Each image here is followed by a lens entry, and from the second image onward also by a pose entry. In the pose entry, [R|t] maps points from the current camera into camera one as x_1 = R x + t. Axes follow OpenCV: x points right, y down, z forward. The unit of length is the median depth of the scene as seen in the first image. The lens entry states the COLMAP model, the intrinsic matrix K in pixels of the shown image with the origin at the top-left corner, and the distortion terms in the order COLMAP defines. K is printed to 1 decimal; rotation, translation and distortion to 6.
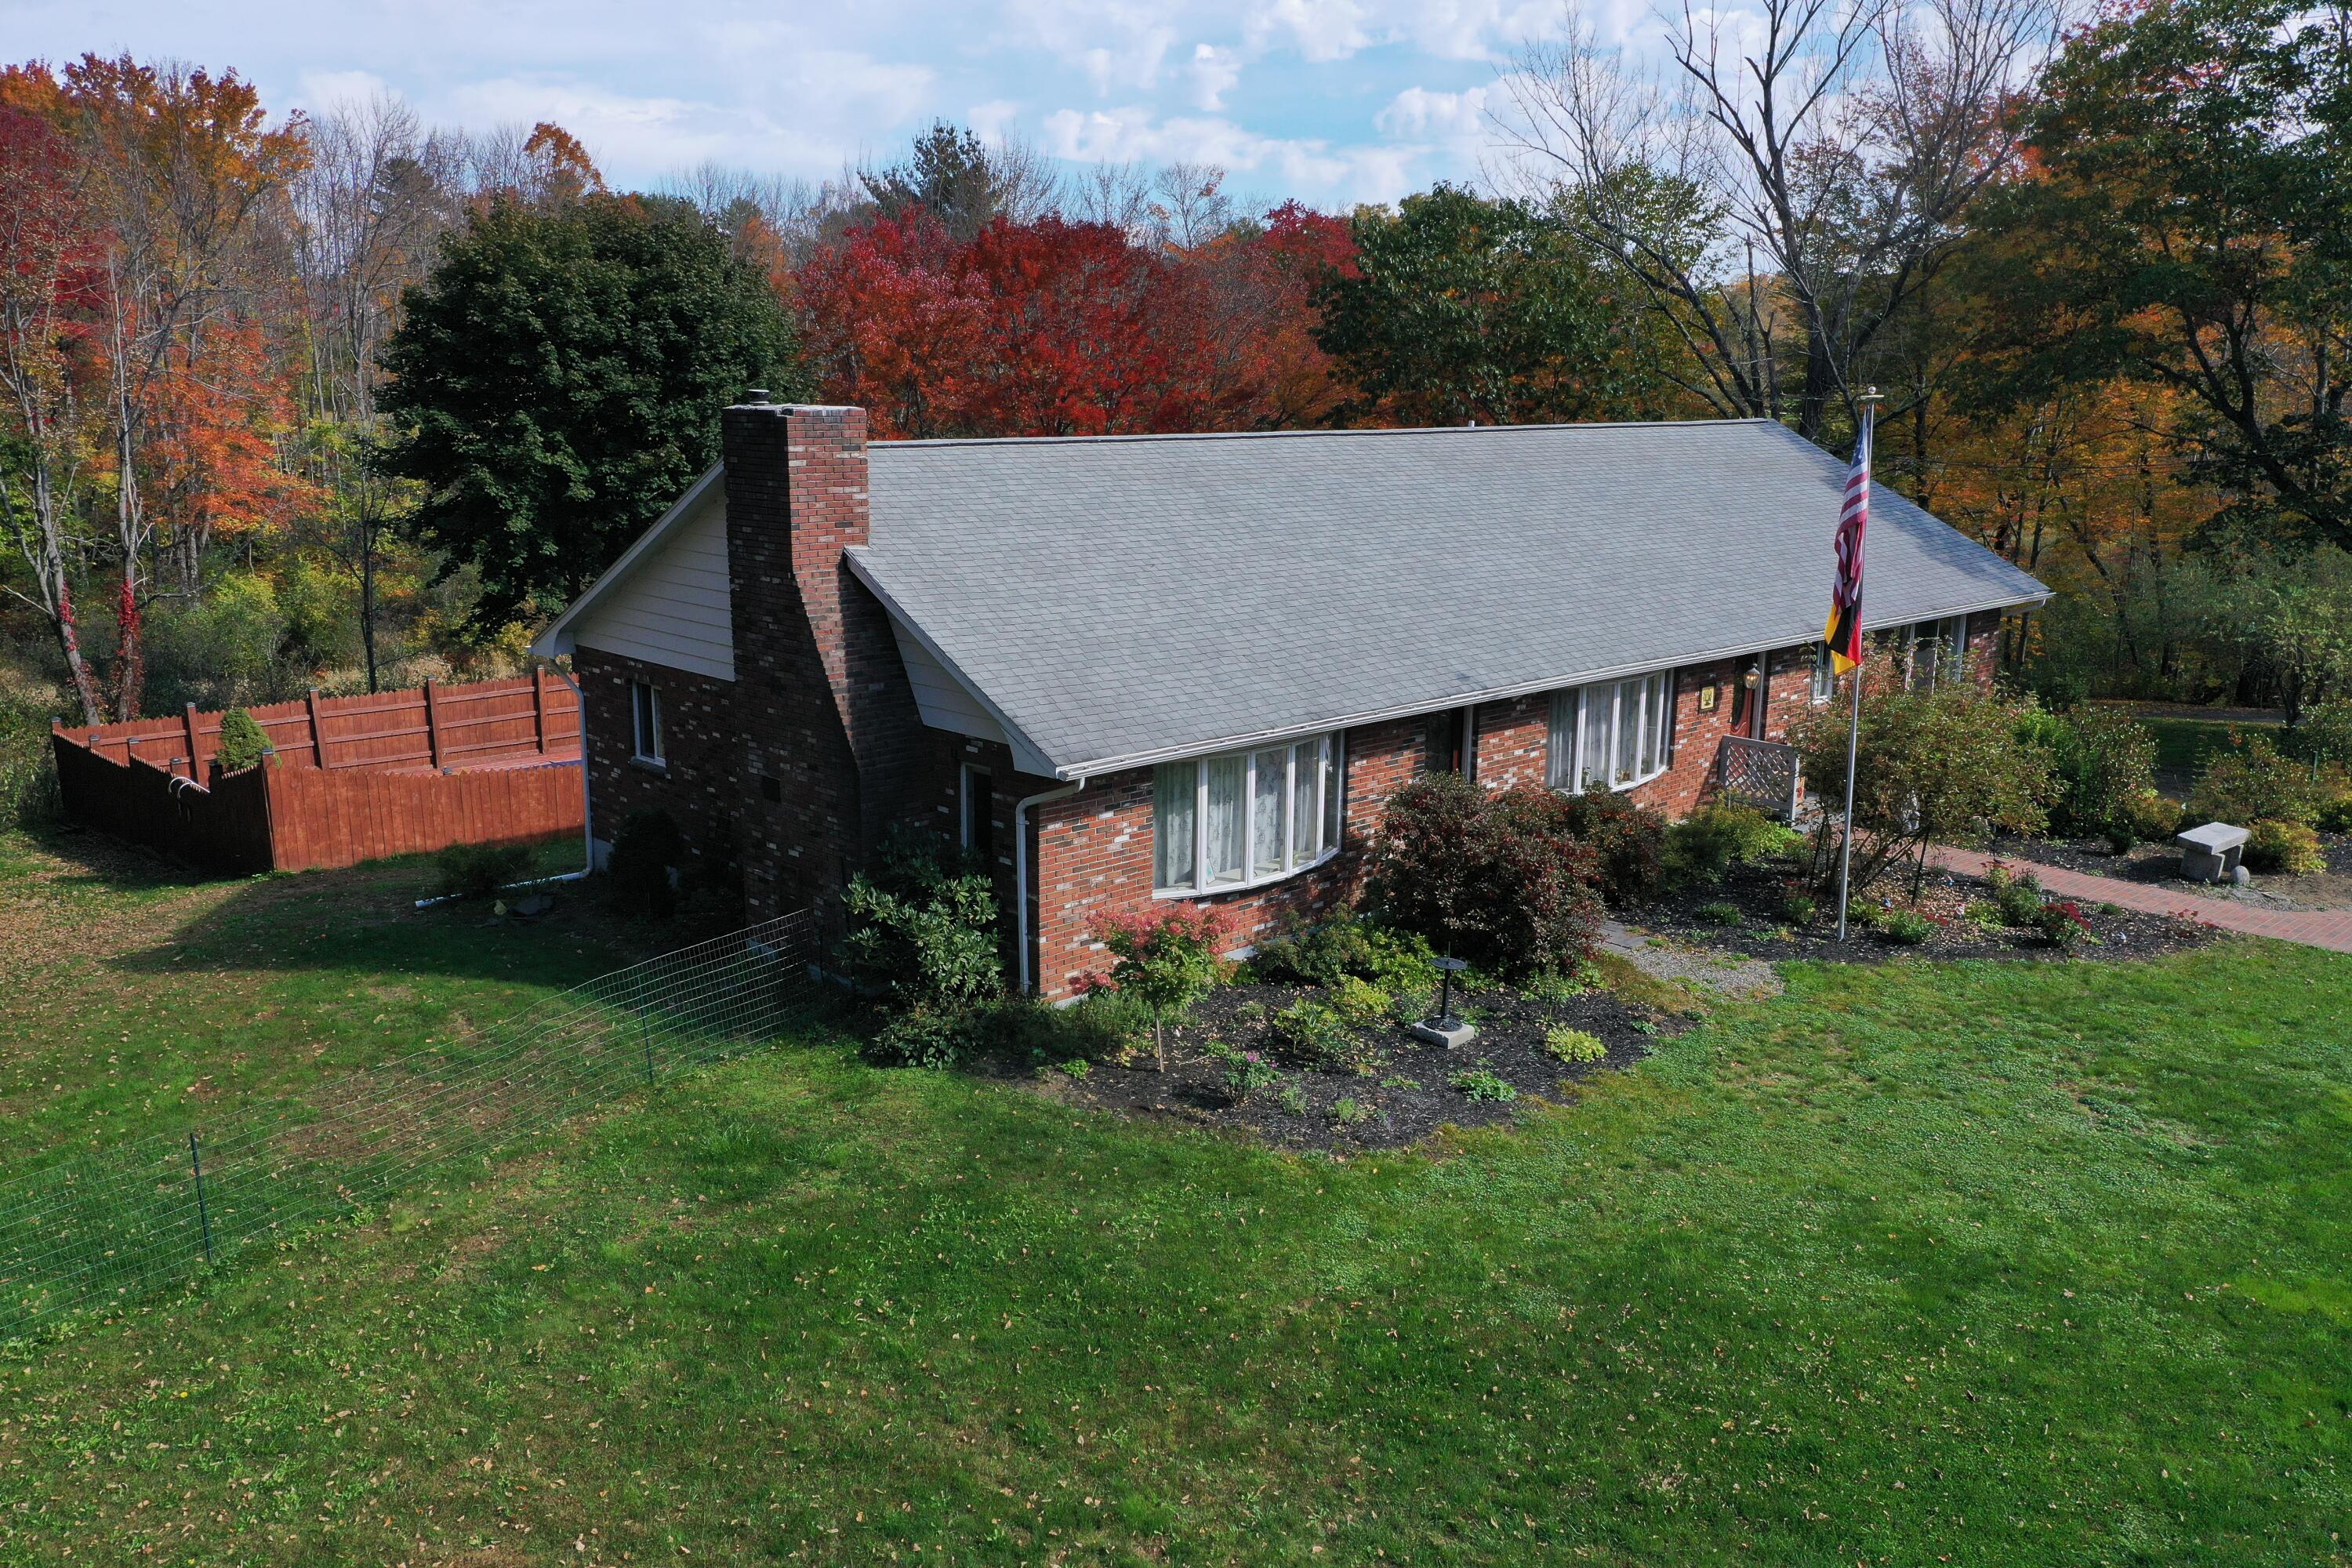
lens RADIAL K [[1685.9, 0, 1230.3], [0, 1685.9, 835.8], [0, 0, 1]] dist [0.093430, -0.079469]
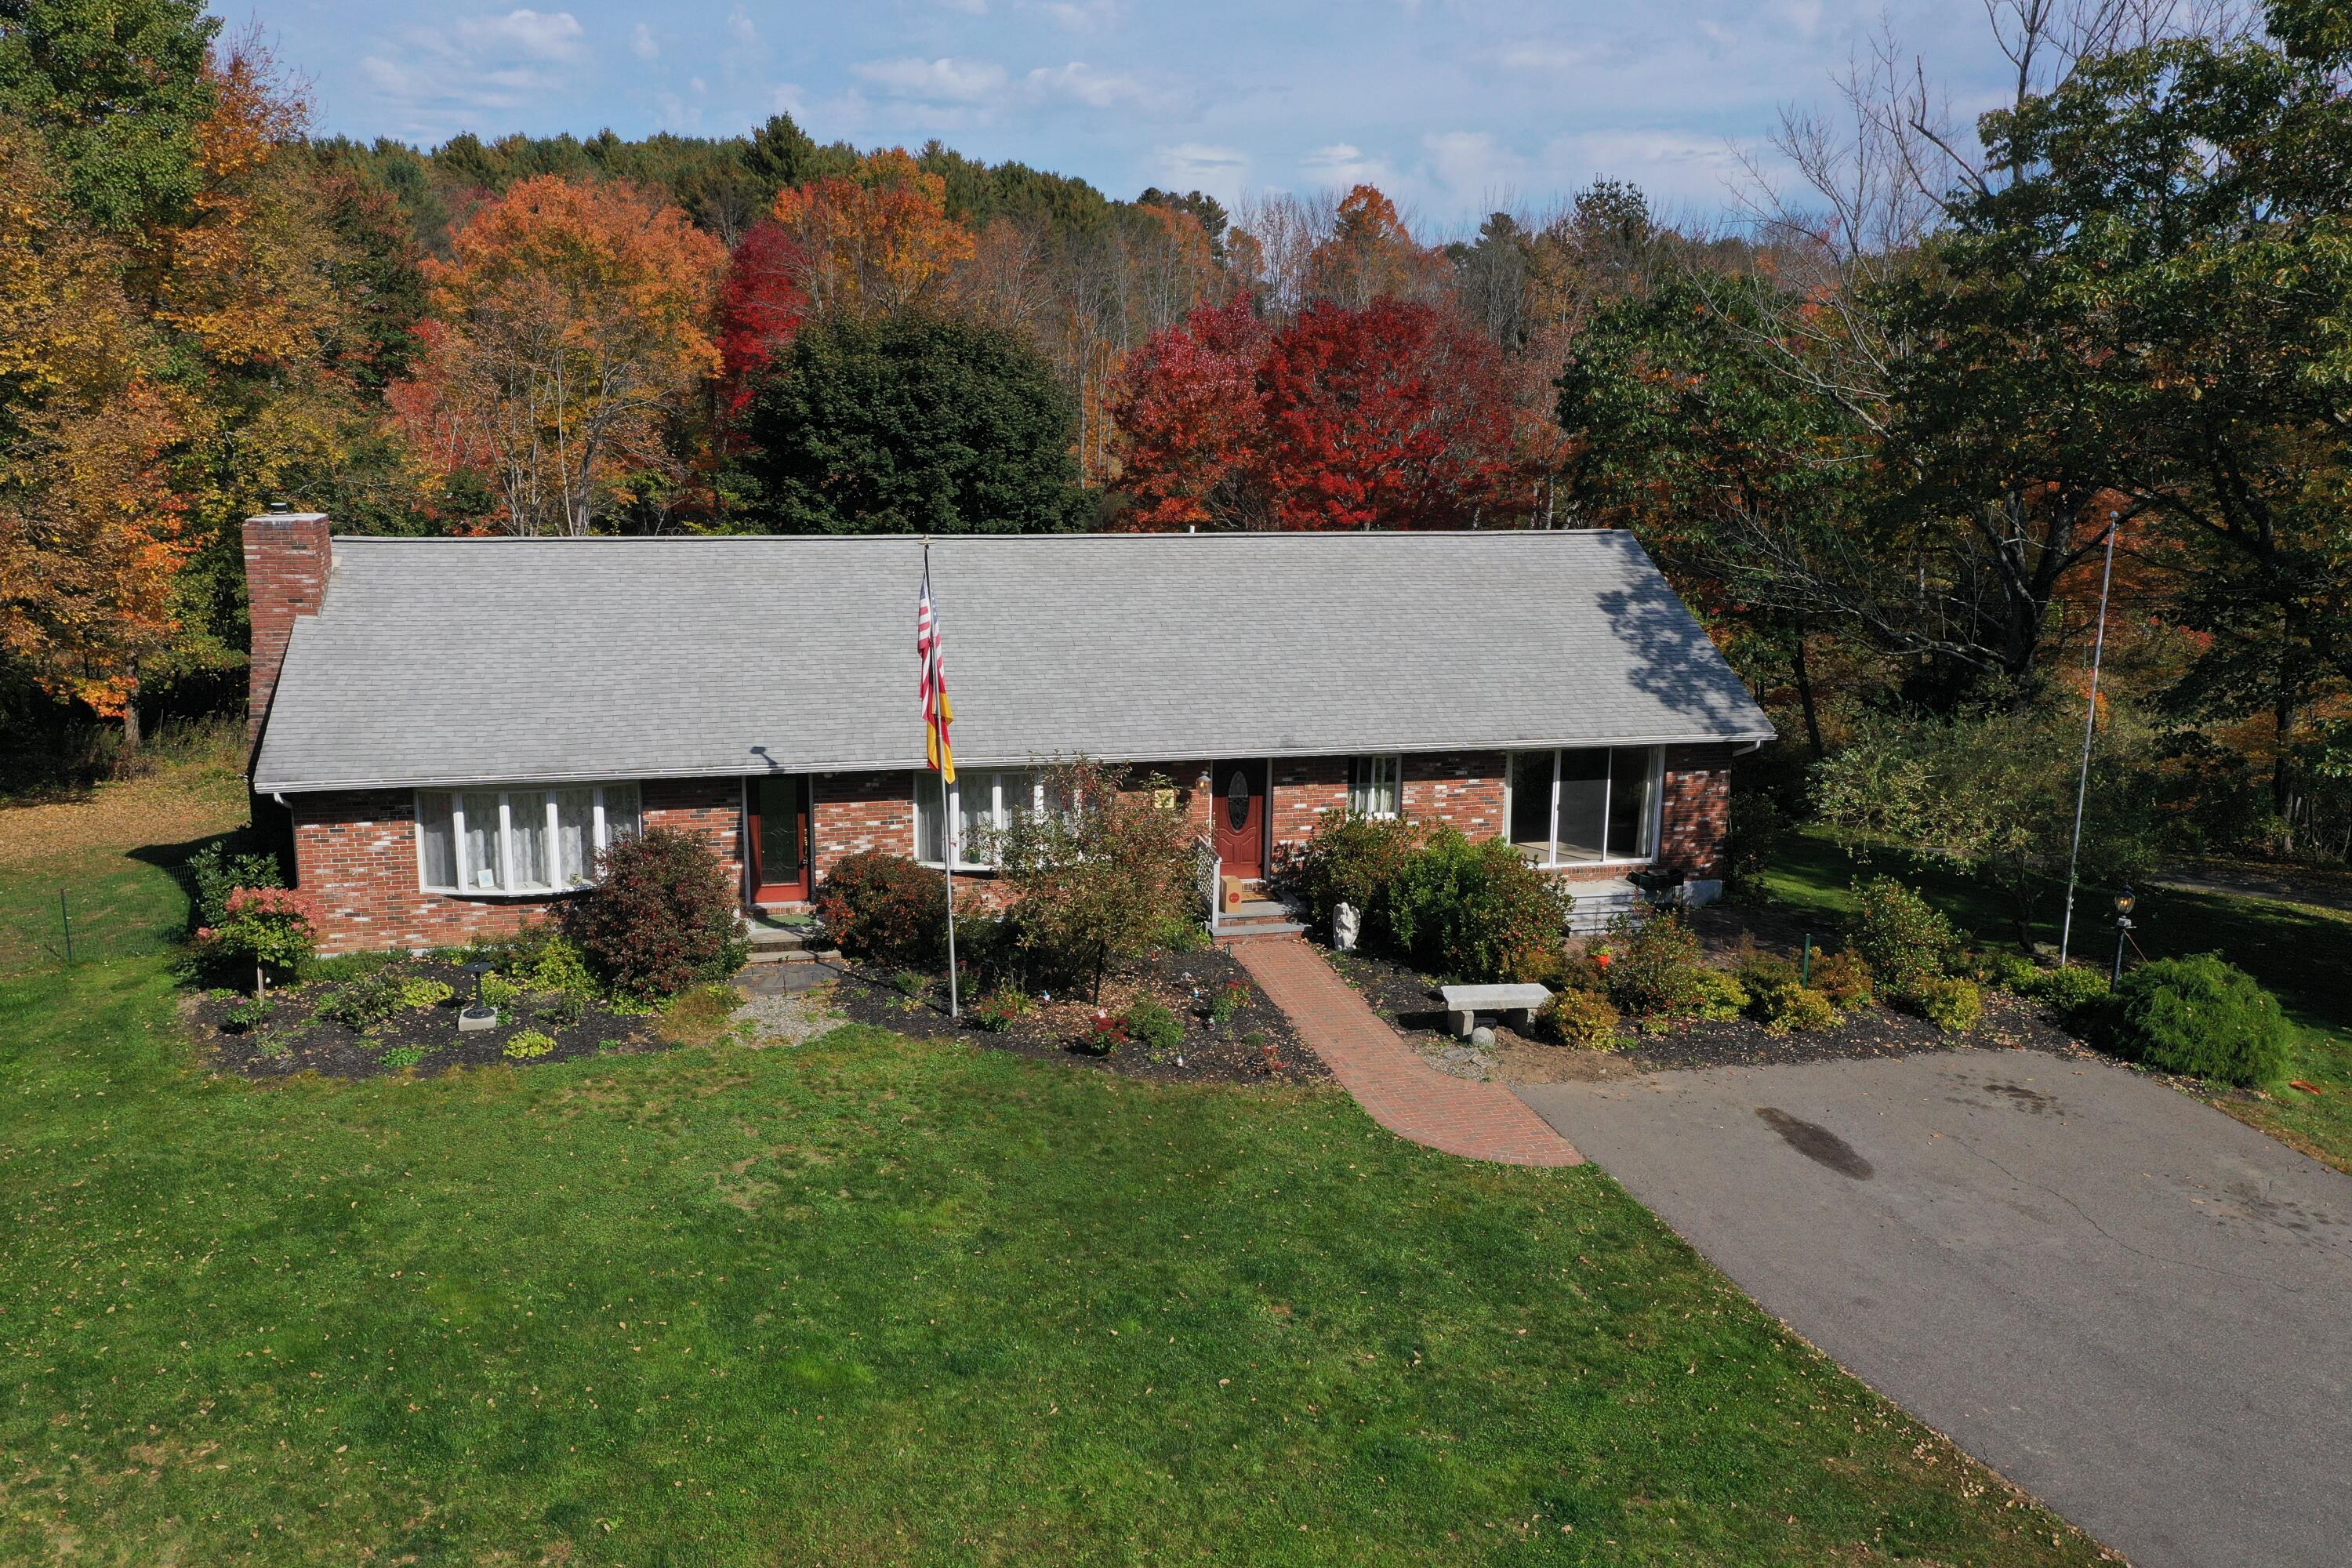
lens RADIAL K [[1685.9, 0, 1230.3], [0, 1685.9, 835.8], [0, 0, 1]] dist [0.093430, -0.079469]
pose [[0.882510, 0.124387, -0.453546, 0.941040], [-0.130720, 0.991265, 0.017503, -0.095259], [0.451762, 0.043841, 0.891061, 0.065391]]
